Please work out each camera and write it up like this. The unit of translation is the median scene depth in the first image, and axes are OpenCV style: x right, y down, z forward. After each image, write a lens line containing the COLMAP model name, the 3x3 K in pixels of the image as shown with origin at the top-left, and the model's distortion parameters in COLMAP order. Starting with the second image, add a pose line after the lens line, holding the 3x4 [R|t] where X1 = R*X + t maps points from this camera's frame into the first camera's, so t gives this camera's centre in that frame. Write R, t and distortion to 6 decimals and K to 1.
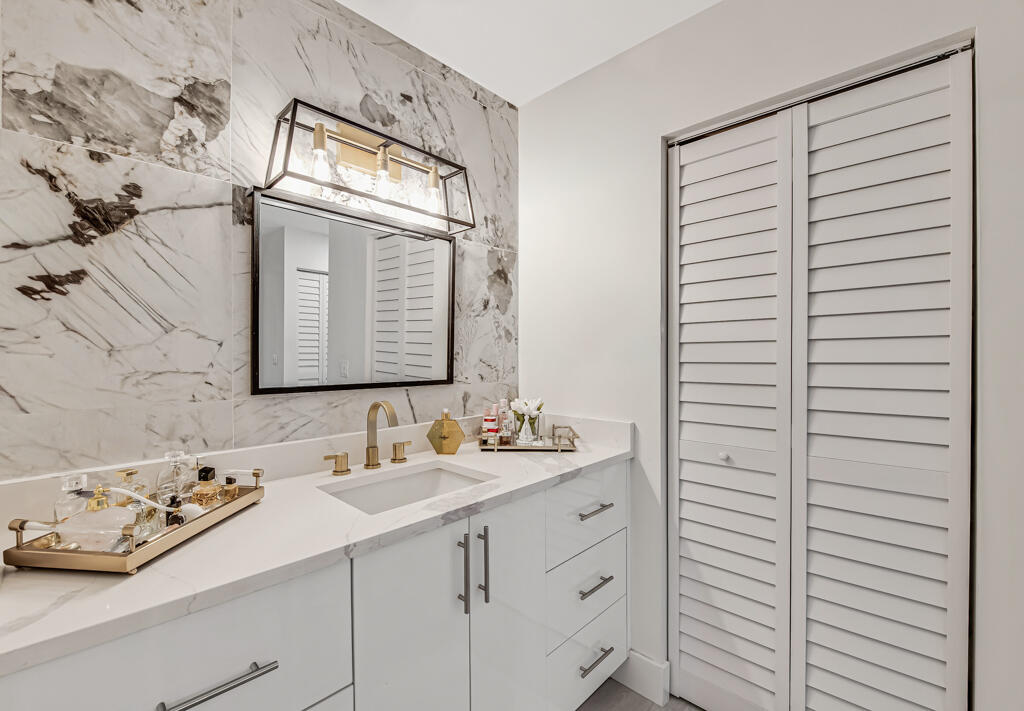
lens RADIAL K [[420.3, 0, 512.1], [0, 420.3, 358.6], [0, 0, 1]] dist [-0.021840, -0.000903]
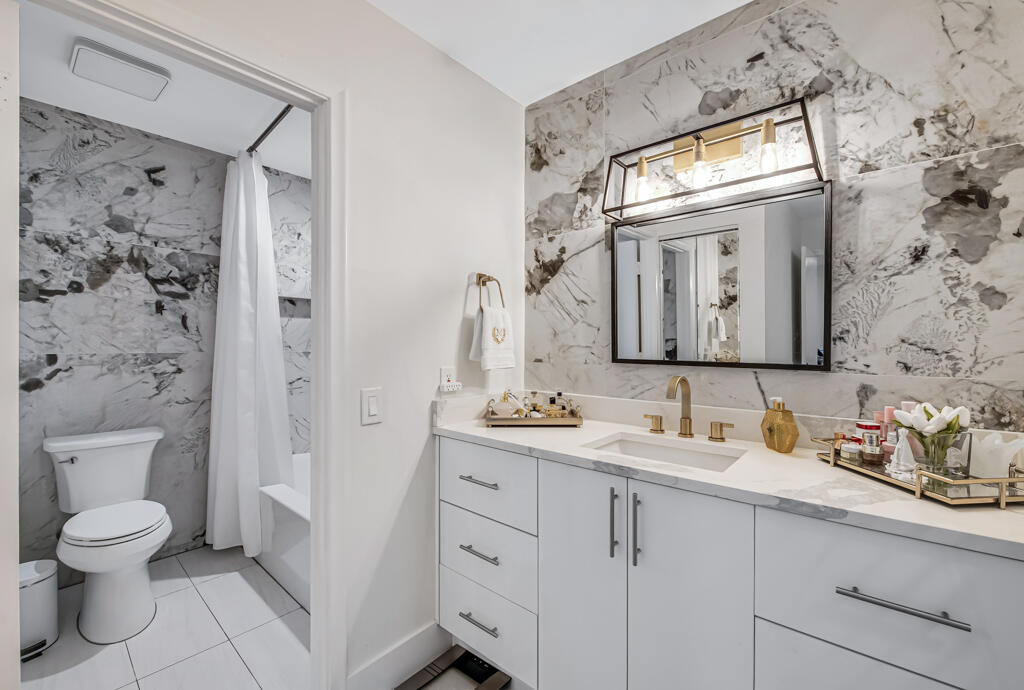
lens RADIAL K [[417.3, 0, 512.4], [0, 417.3, 340.8], [0, 0, 1]] dist [-0.020330, -0.000019]
pose [[0.067224, -0.007257, -0.997712, 0.713367], [-0.010709, 0.999911, -0.007994, 0.021212], [0.997680, 0.011222, 0.067140, 0.460124]]
